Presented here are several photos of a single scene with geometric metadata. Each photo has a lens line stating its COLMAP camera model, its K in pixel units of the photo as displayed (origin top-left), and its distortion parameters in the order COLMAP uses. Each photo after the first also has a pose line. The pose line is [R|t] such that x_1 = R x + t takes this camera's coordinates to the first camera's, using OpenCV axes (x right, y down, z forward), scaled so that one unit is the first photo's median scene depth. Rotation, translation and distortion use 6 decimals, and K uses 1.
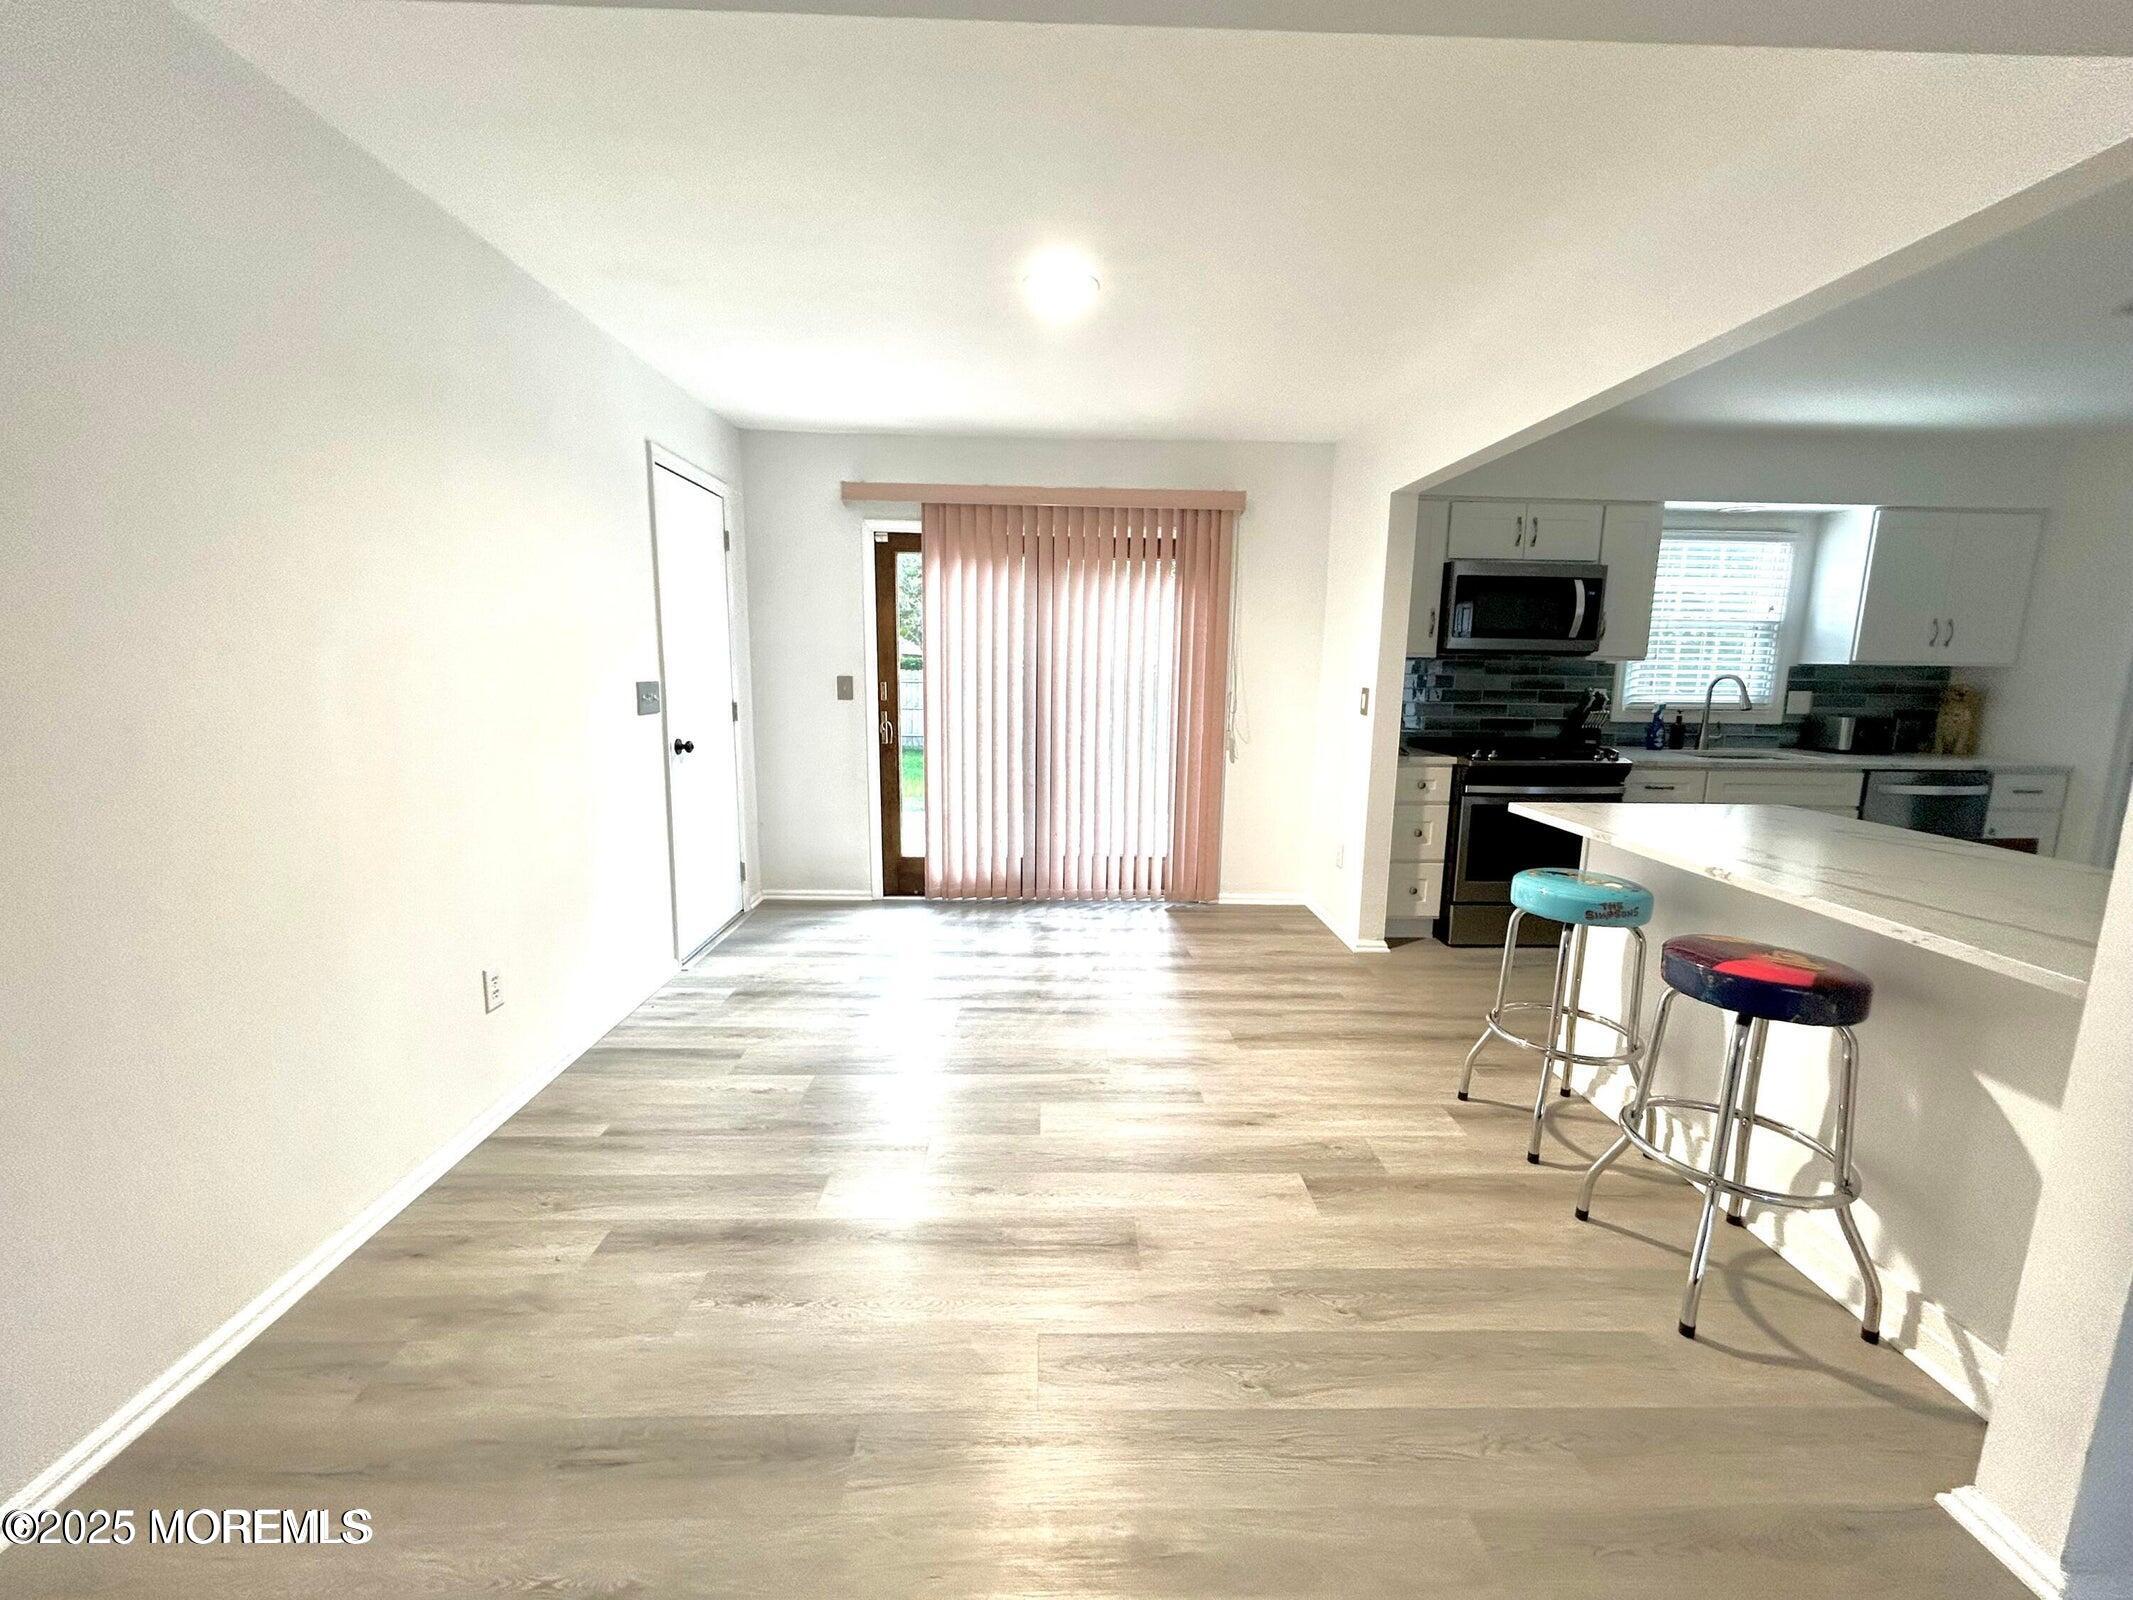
lens RADIAL K [[863.4, 0, 1064.6], [0, 863.4, 796.3], [0, 0, 1]] dist [-0.000878, -0.000394]
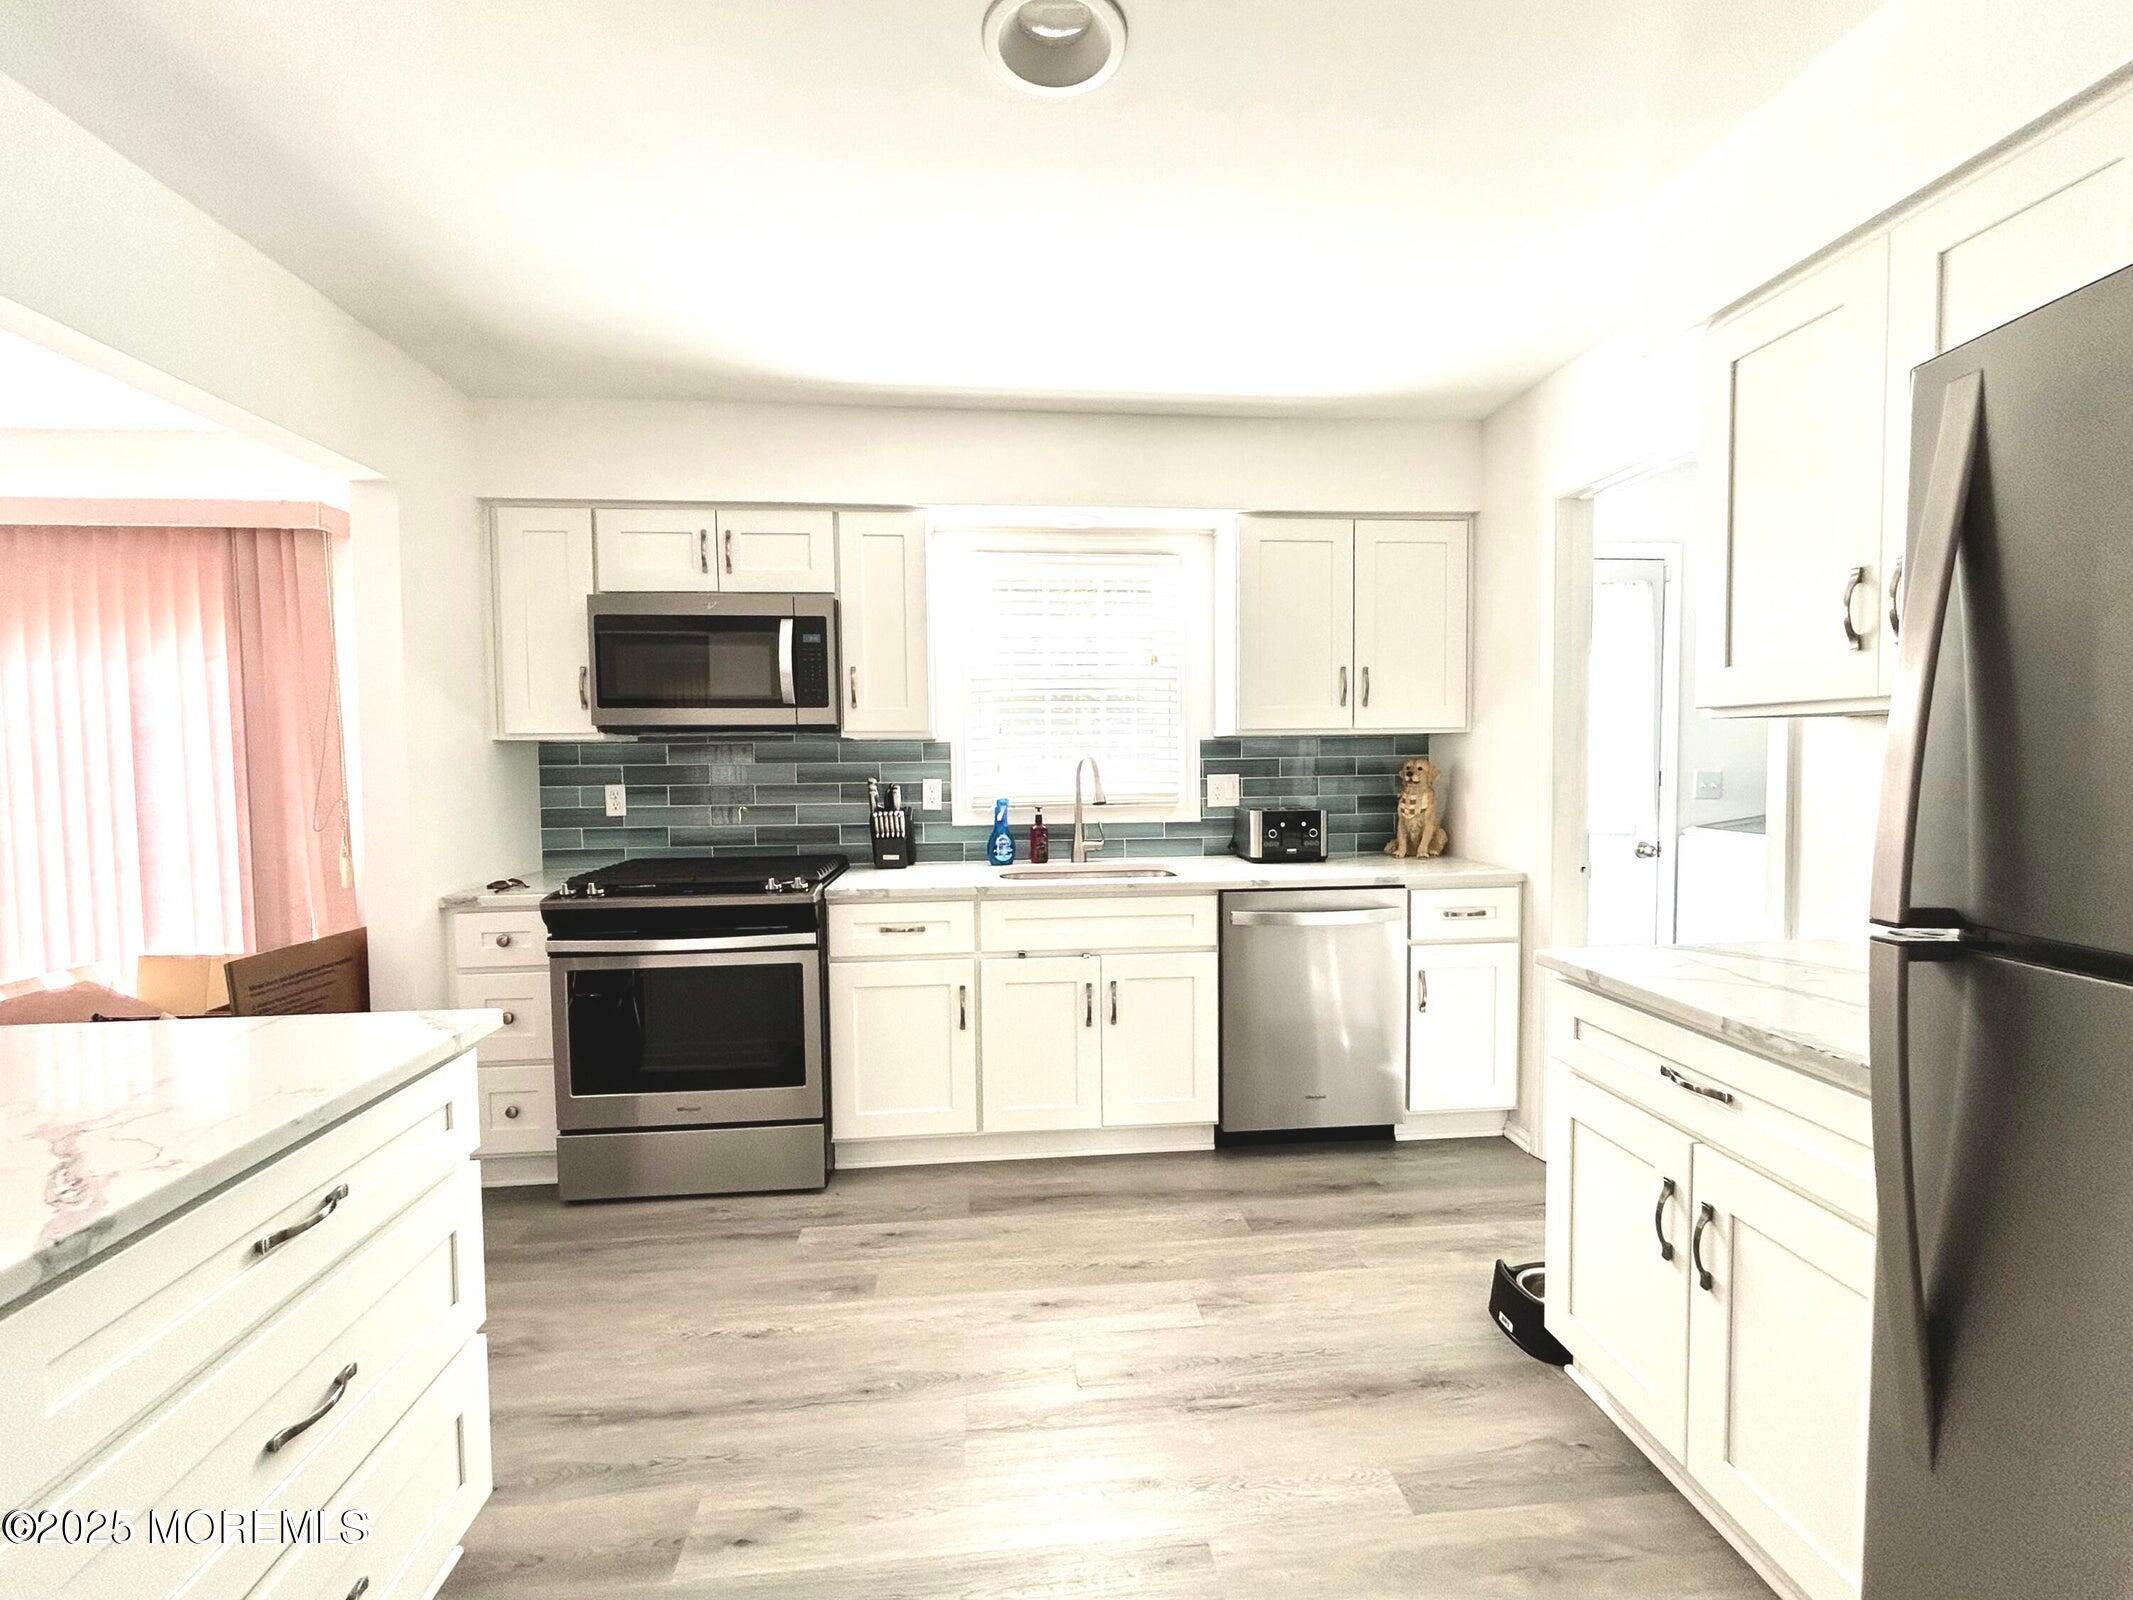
lens RADIAL K [[863.4, 0, 1065.9], [0, 863.4, 802.2], [0, 0, 1]] dist [-0.000878, -0.000394]
pose [[0.997426, -0.029158, 0.065511, 0.691035], [0.036161, 0.993451, -0.108383, -0.027109], [-0.061922, 0.110473, 0.991948, 0.308723]]
